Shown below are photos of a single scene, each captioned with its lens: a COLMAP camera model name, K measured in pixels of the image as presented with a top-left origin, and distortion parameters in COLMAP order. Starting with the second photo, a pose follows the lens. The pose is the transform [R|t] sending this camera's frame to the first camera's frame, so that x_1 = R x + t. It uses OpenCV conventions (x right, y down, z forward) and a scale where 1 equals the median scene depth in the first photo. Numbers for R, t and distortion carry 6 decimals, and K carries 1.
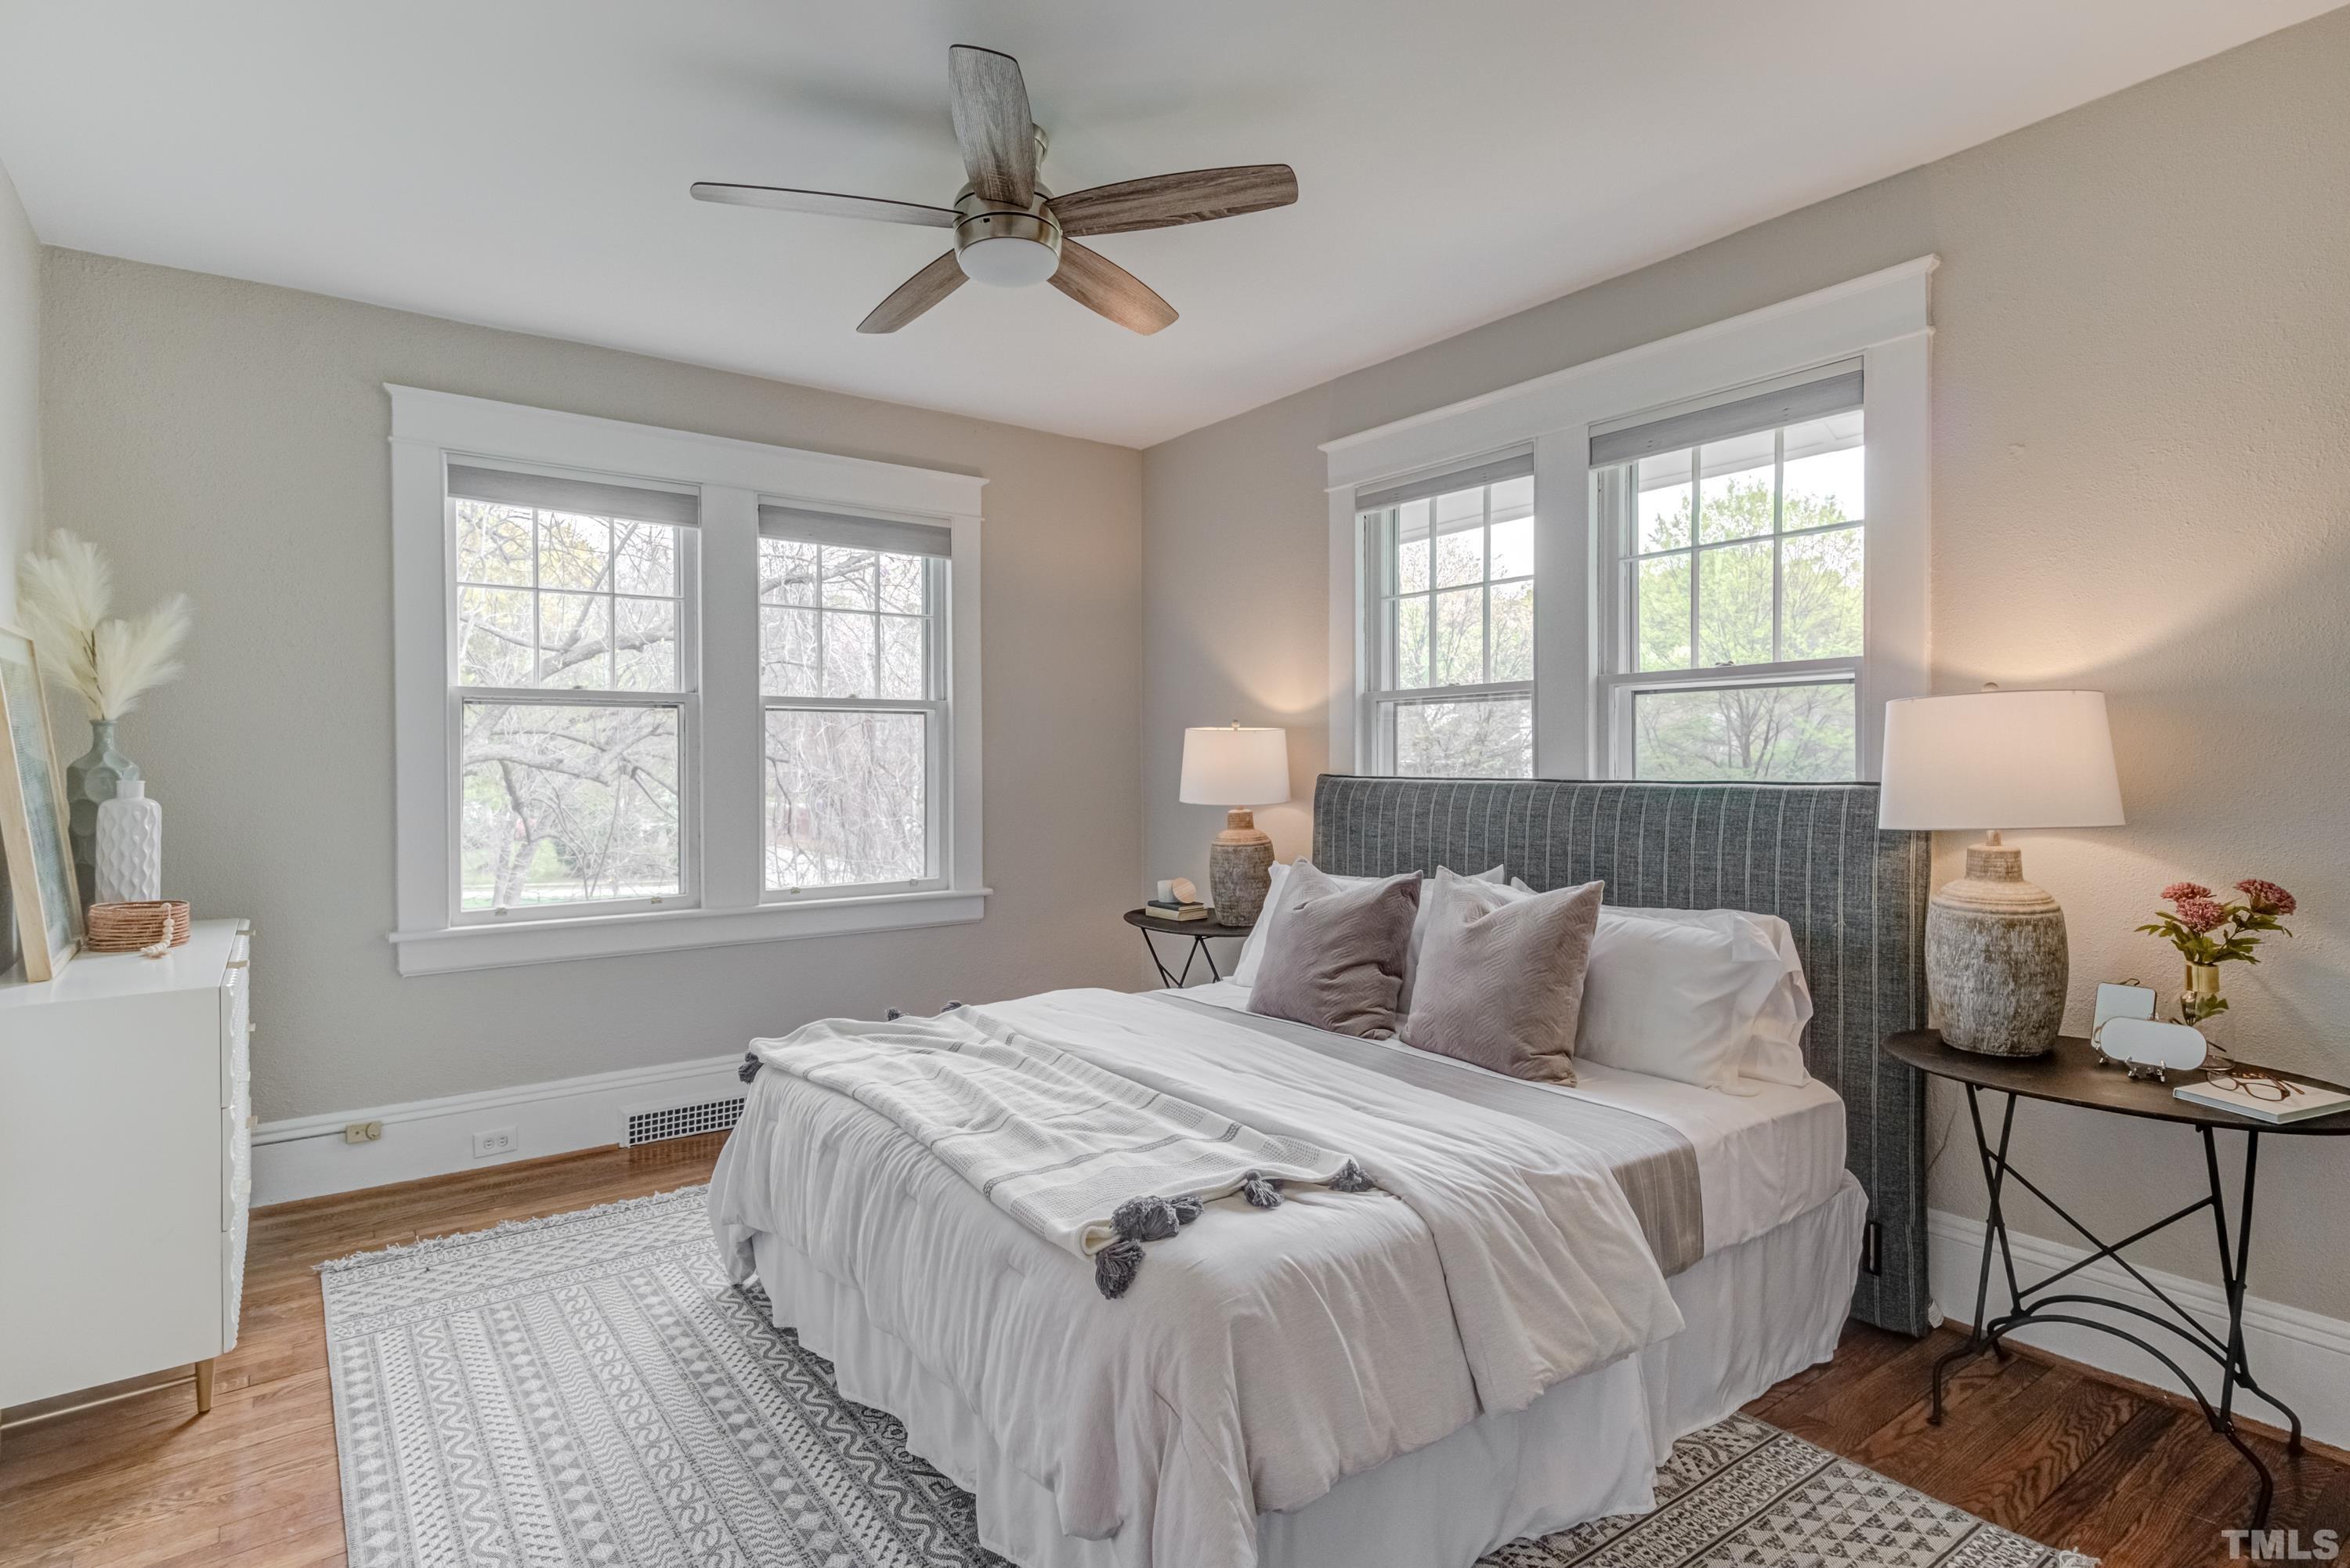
lens RADIAL K [[1231.2, 0, 1207.7], [0, 1231.2, 780.2], [0, 0, 1]] dist [0.013734, -0.001582]
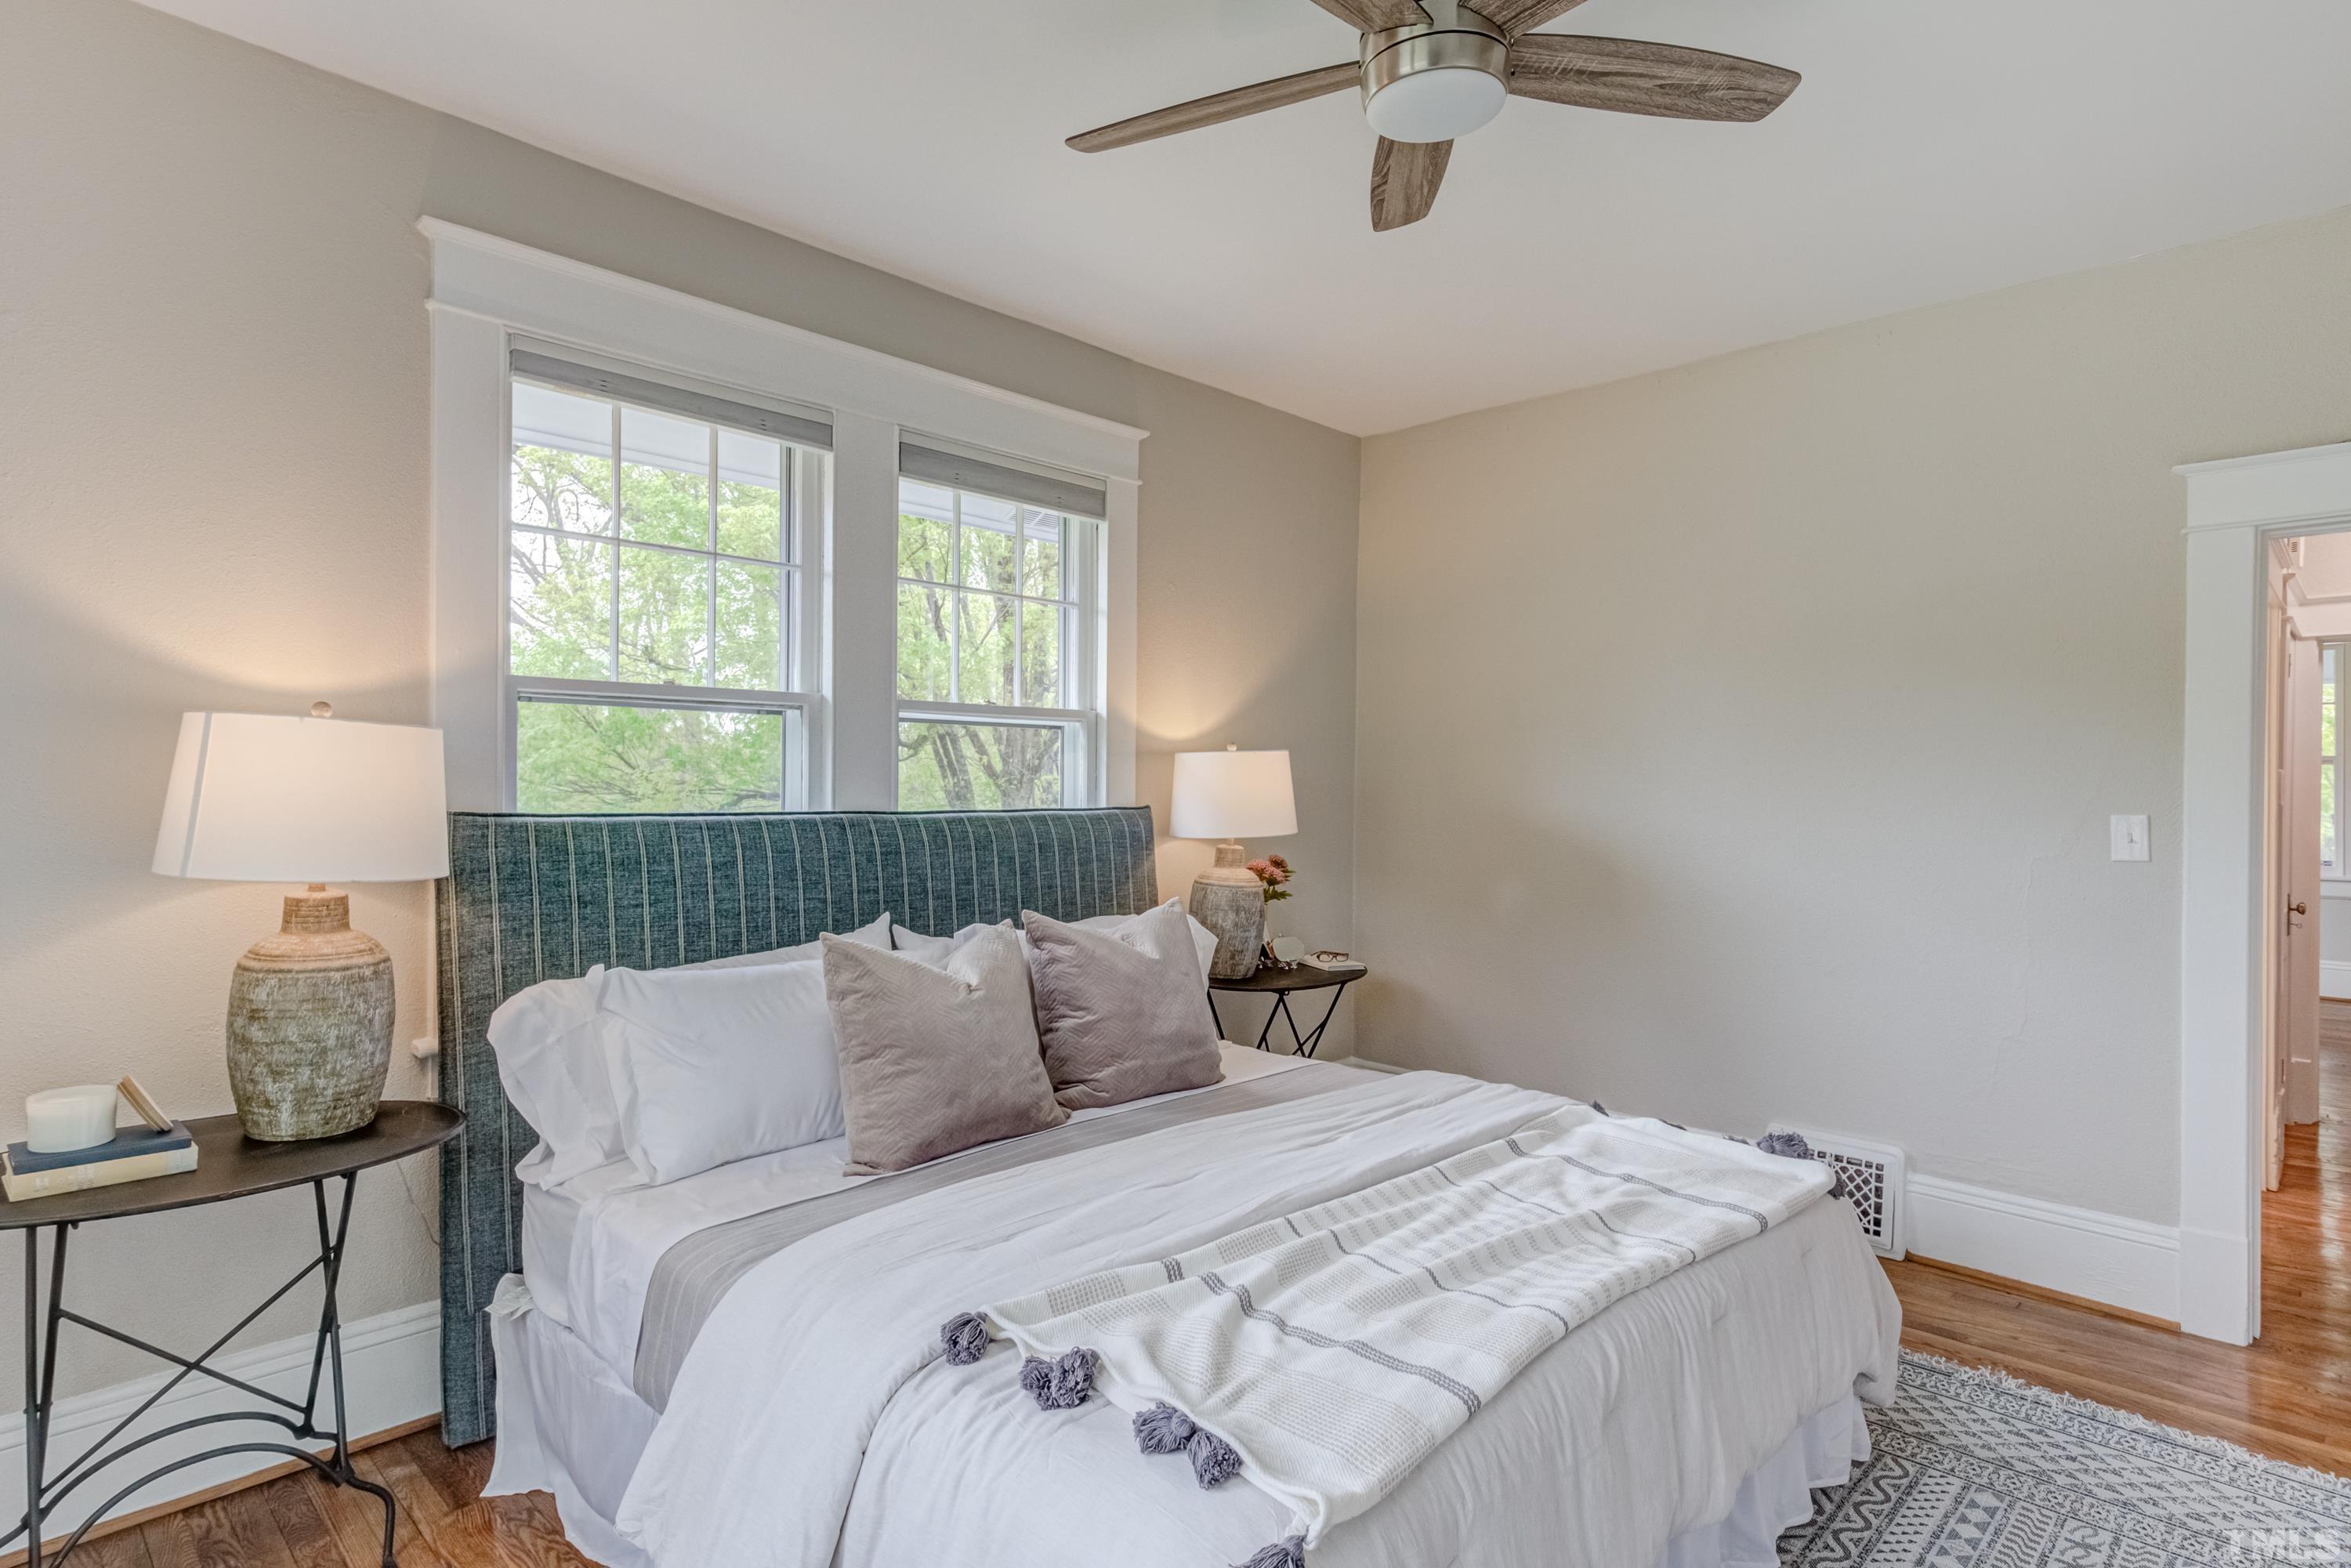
lens RADIAL K [[1228.7, 0, 1175.5], [0, 1228.7, 784.0], [0, 0, 1]] dist [0.003140, -0.000941]
pose [[-0.139413, 0.004450, 0.990224, -0.729963], [0.015428, 0.999878, -0.002321, -0.017328], [-0.990114, 0.014953, -0.139465, 1.069342]]
